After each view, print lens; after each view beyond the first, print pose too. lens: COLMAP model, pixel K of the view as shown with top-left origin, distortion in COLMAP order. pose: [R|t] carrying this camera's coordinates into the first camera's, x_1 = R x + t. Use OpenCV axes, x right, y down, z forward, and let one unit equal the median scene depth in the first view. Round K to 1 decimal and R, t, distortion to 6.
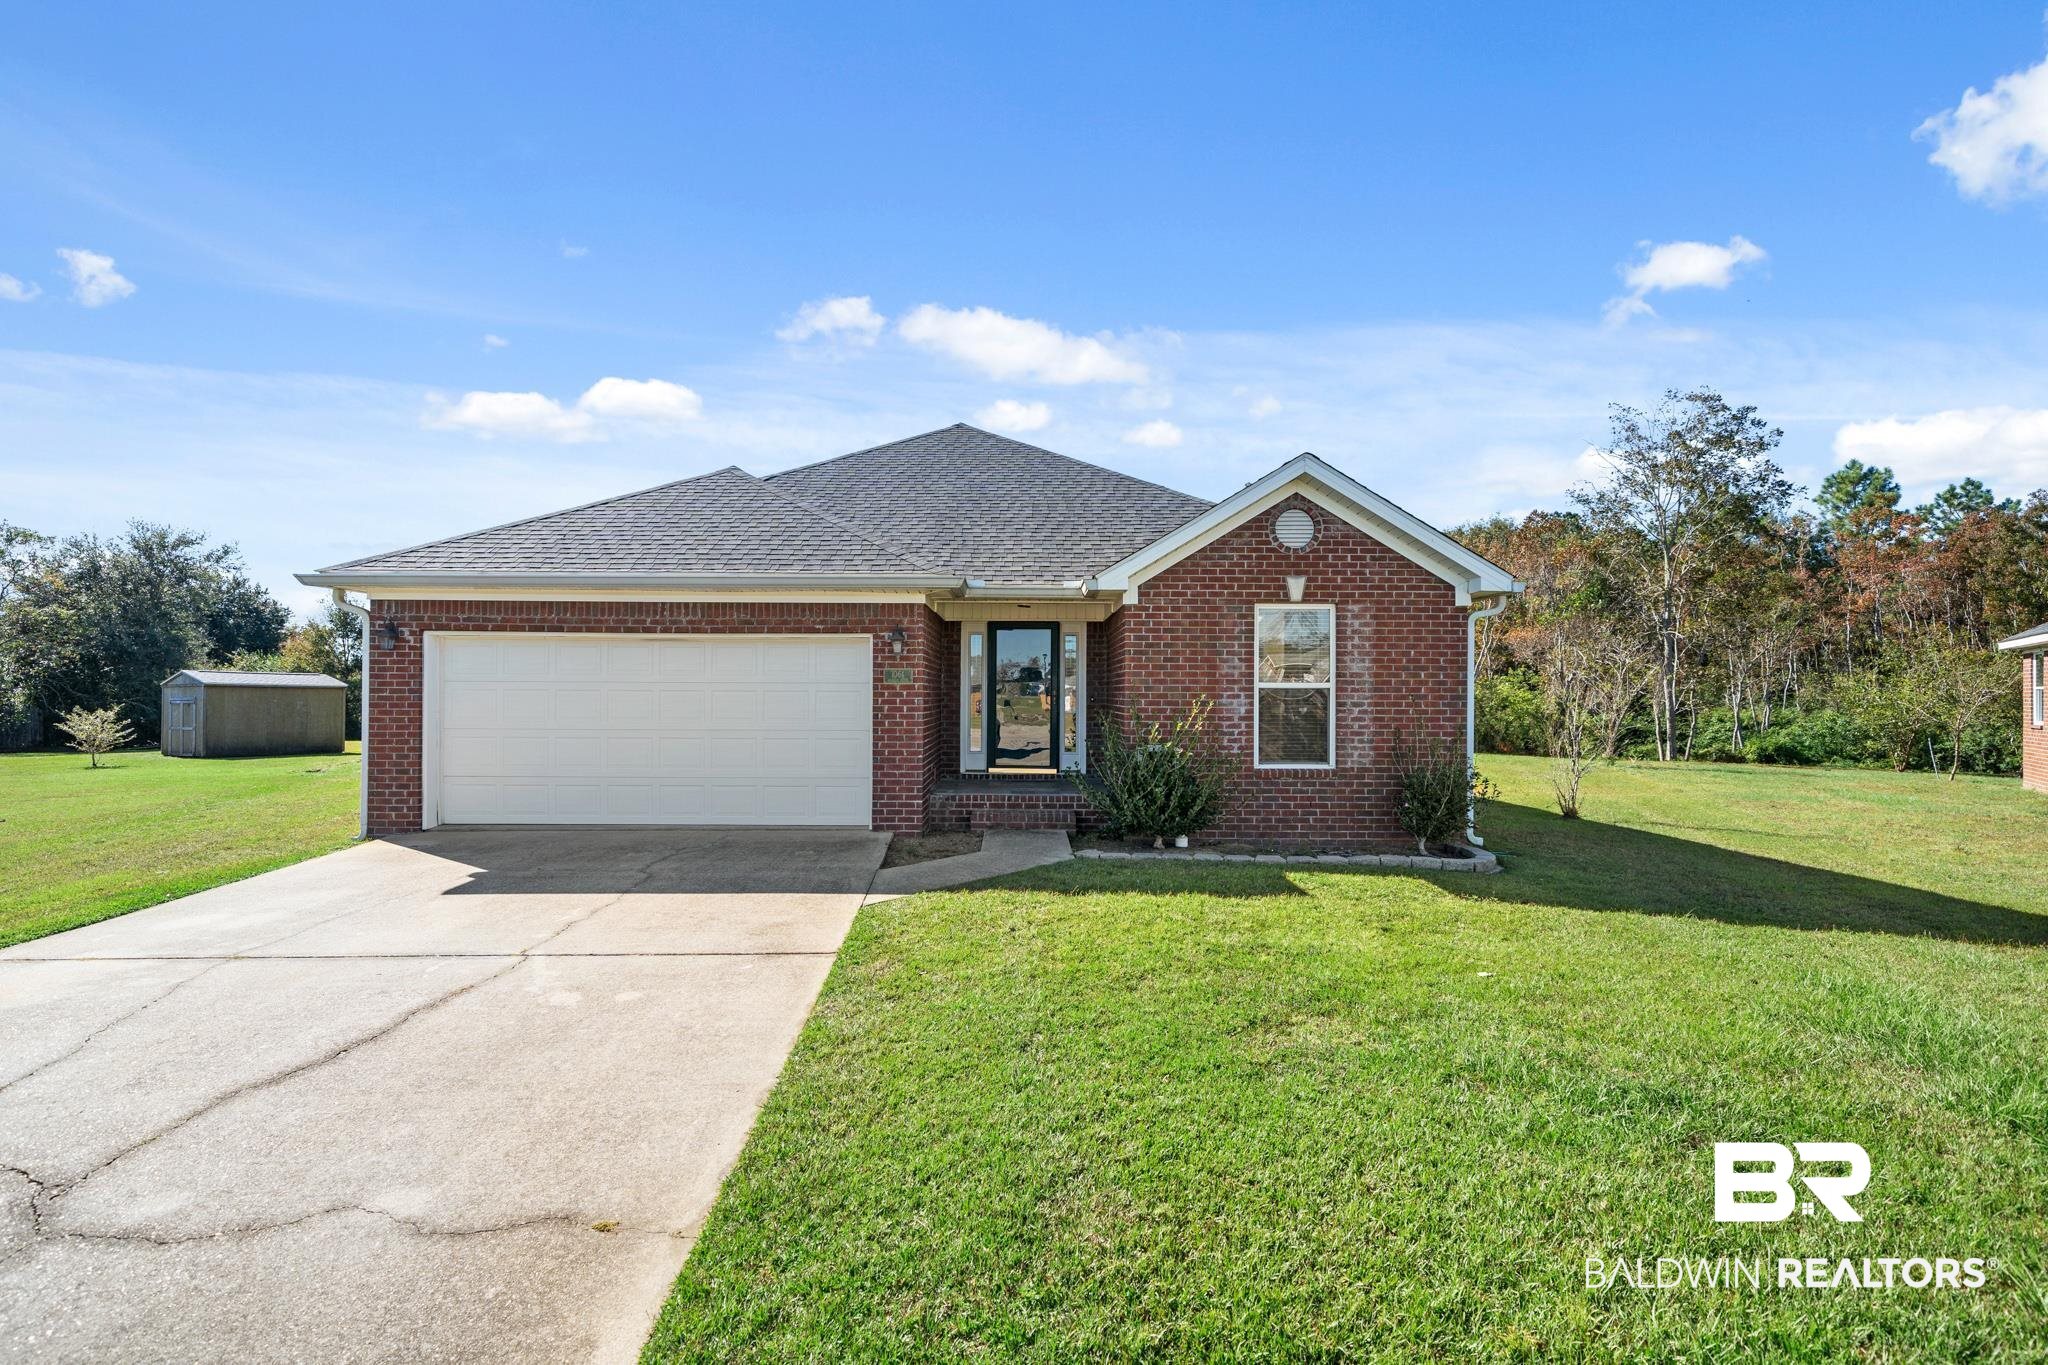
lens RADIAL K [[930.1, 0, 1019.6], [0, 930.1, 683.8], [0, 0, 1]] dist [0.000148, 0.000026]
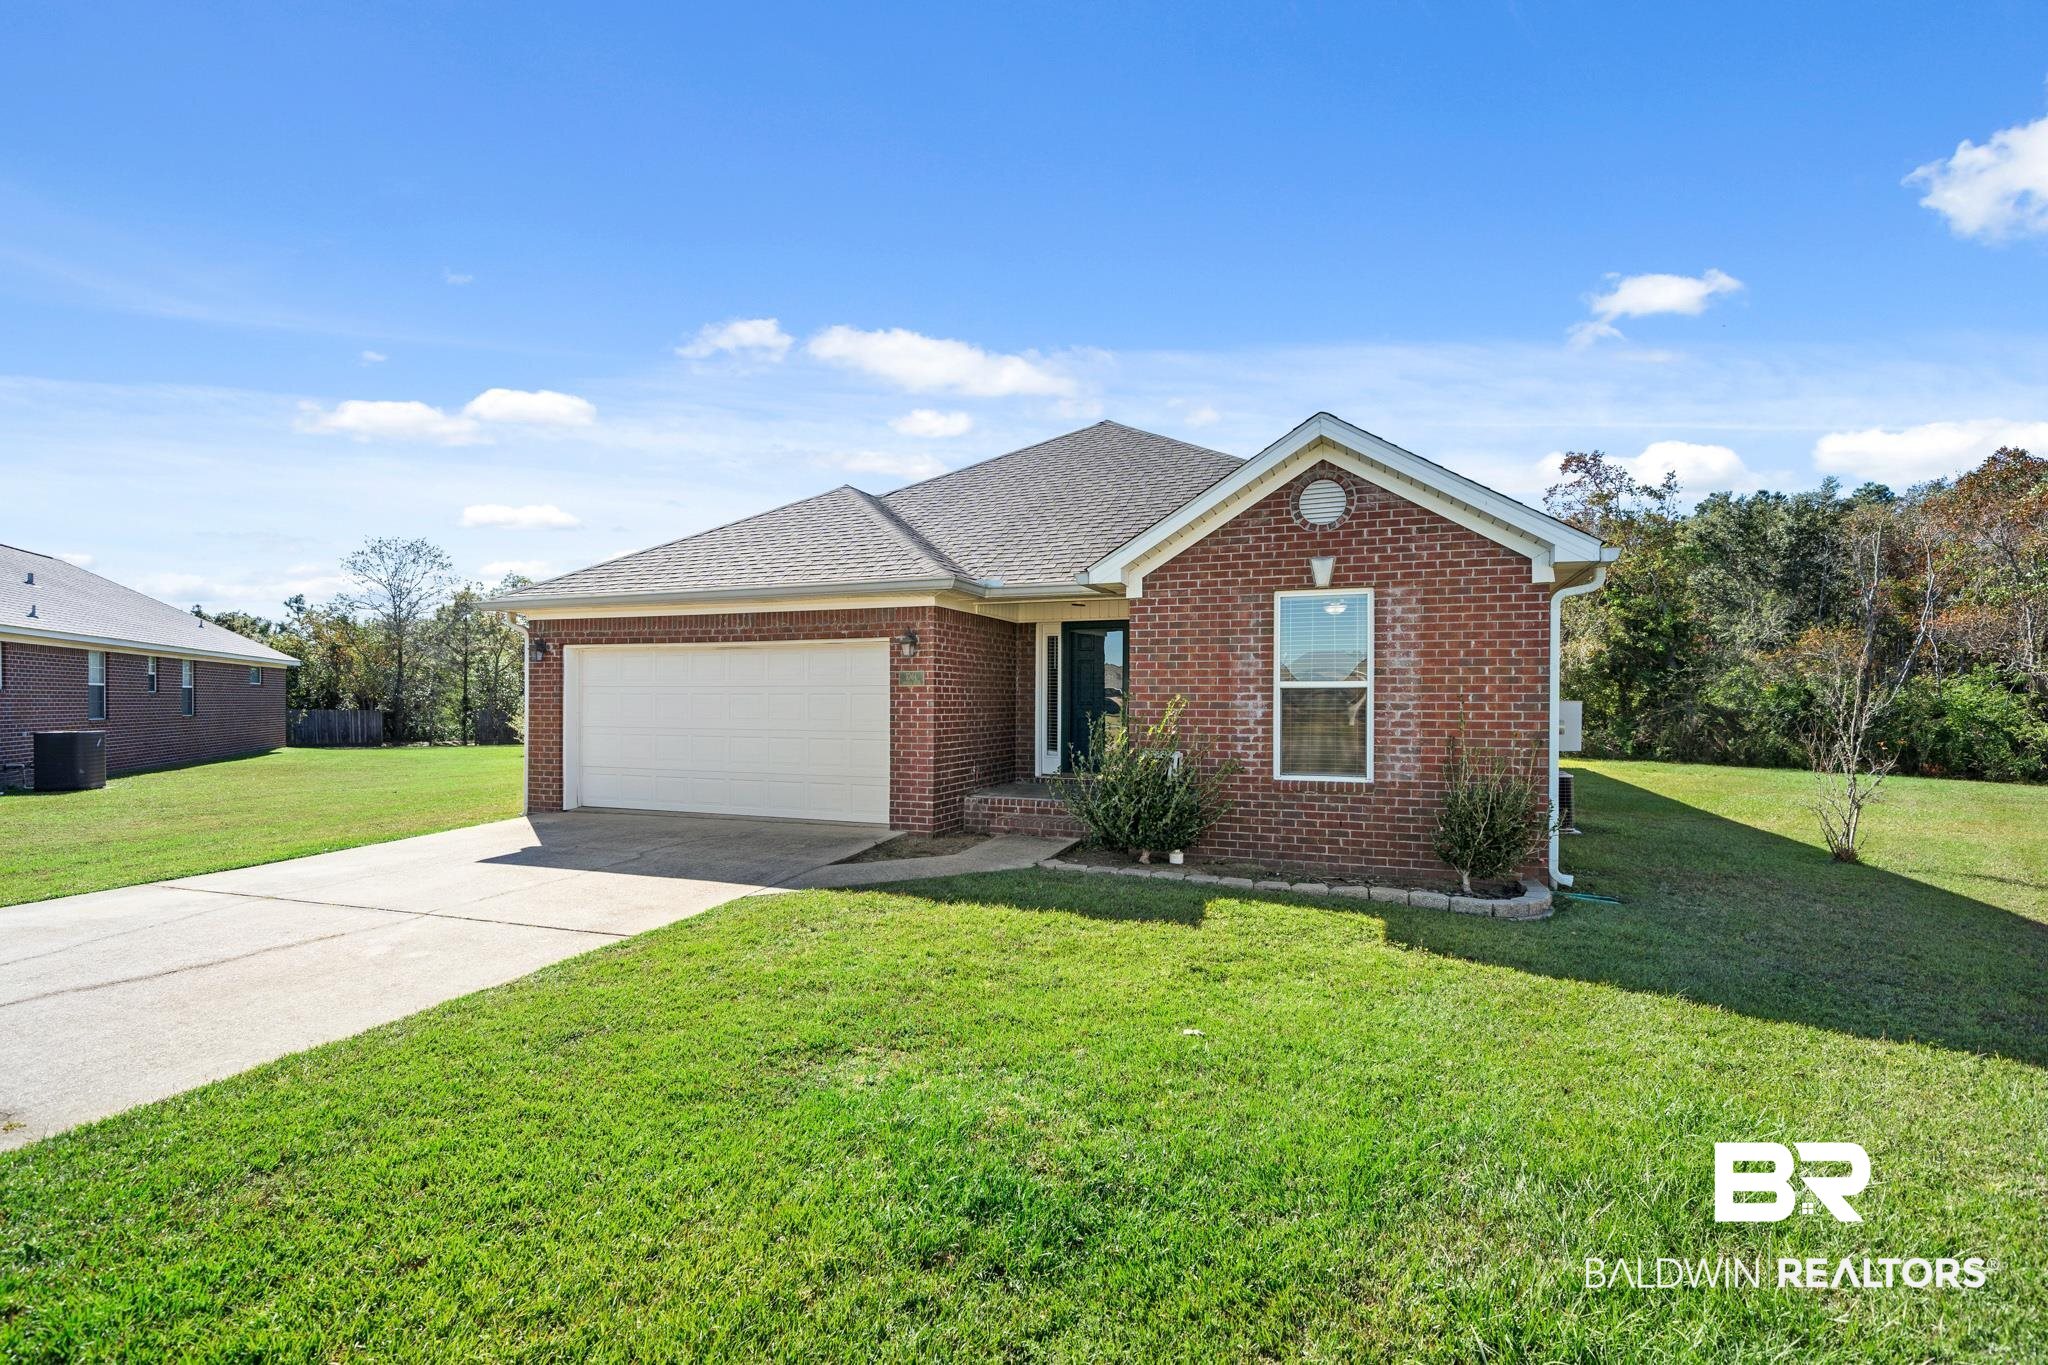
lens RADIAL K [[930.1, 0, 1027.3], [0, 930.1, 695.8], [0, 0, 1]] dist [0.000148, 0.000026]
pose [[0.931009, -0.003487, -0.364979, 0.356631], [0.005740, 0.999971, 0.005089, 0.006276], [0.364951, -0.006833, 0.931002, 0.100465]]
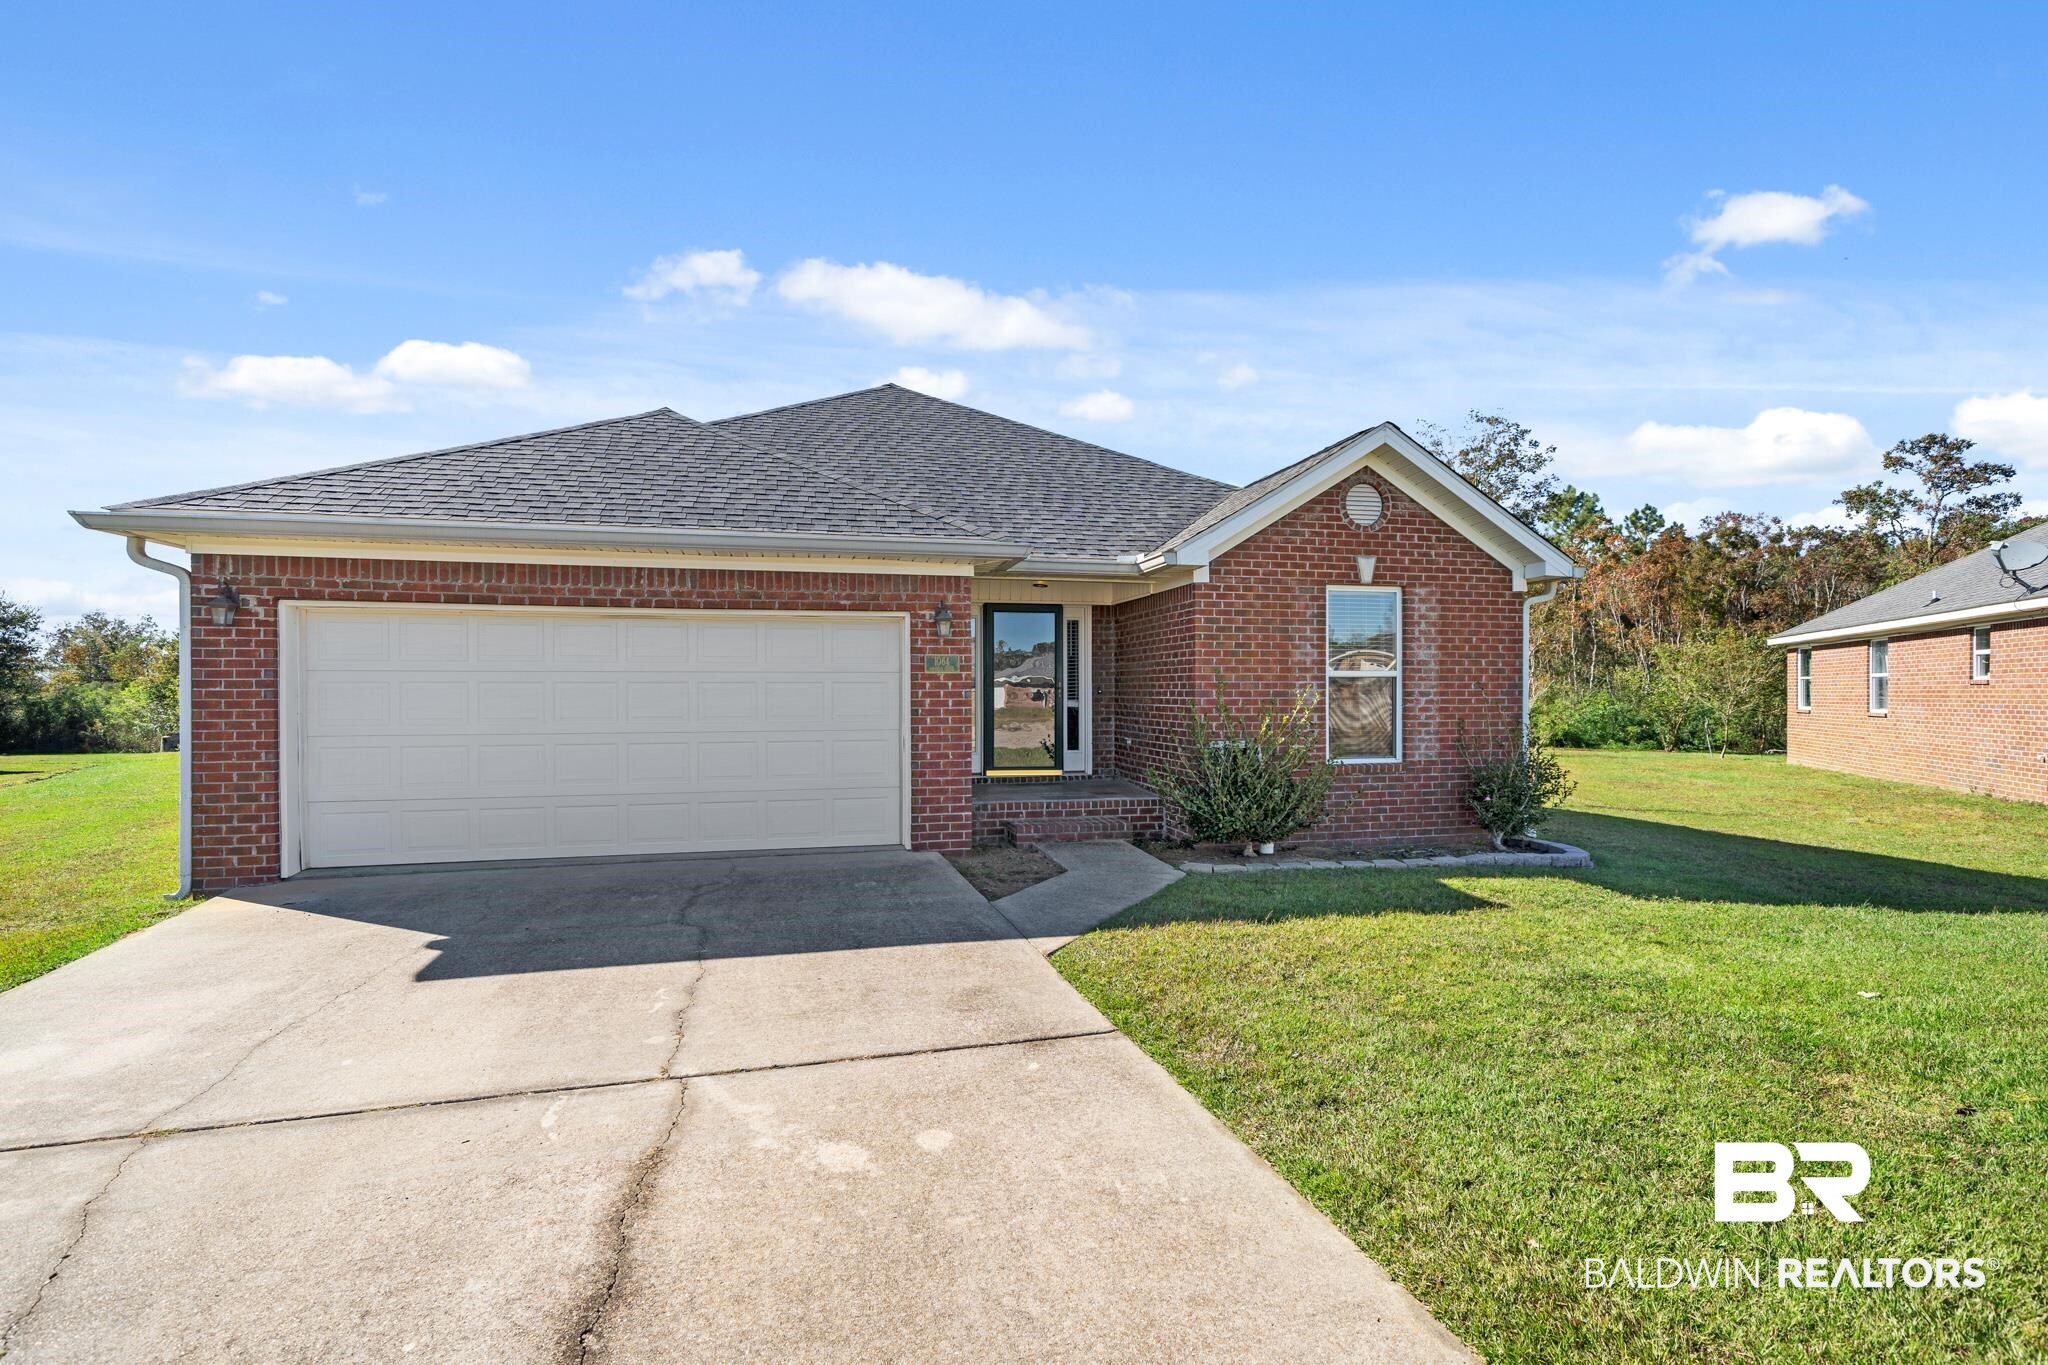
lens RADIAL K [[930.1, 0, 1017.6], [0, 930.1, 686.7], [0, 0, 1]] dist [0.000148, 0.000026]
pose [[0.973392, -0.005130, 0.229091, -0.254418], [0.003646, 0.999970, 0.006904, 0.006994], [-0.229119, -0.005885, 0.973381, 0.176297]]
